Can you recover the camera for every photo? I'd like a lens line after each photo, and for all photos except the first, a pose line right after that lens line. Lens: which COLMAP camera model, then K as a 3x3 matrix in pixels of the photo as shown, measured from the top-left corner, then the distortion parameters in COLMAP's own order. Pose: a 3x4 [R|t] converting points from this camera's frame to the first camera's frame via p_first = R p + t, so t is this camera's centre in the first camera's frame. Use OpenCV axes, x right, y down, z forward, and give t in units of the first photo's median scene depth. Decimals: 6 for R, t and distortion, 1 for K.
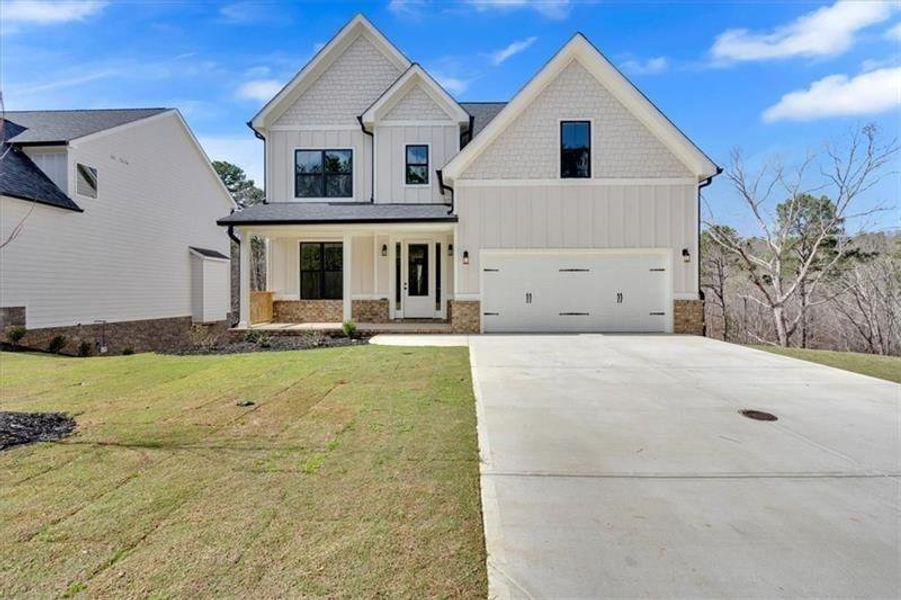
lens RADIAL K [[406.7, 0, 450.9], [0, 406.7, 295.0], [0, 0, 1]] dist [0.005852, -0.000030]
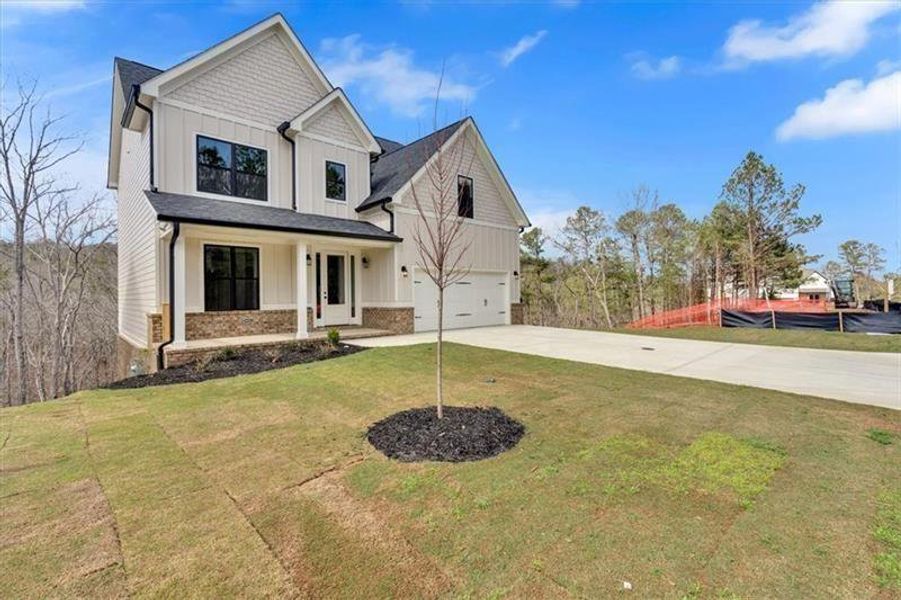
lens RADIAL K [[406.7, 0, 455.1], [0, 406.7, 297.7], [0, 0, 1]] dist [0.005852, -0.000030]
pose [[0.714922, -0.008841, 0.699148, -0.600909], [0.016855, 0.999847, -0.004592, -0.004917], [-0.699001, 0.015067, 0.714962, 0.024260]]
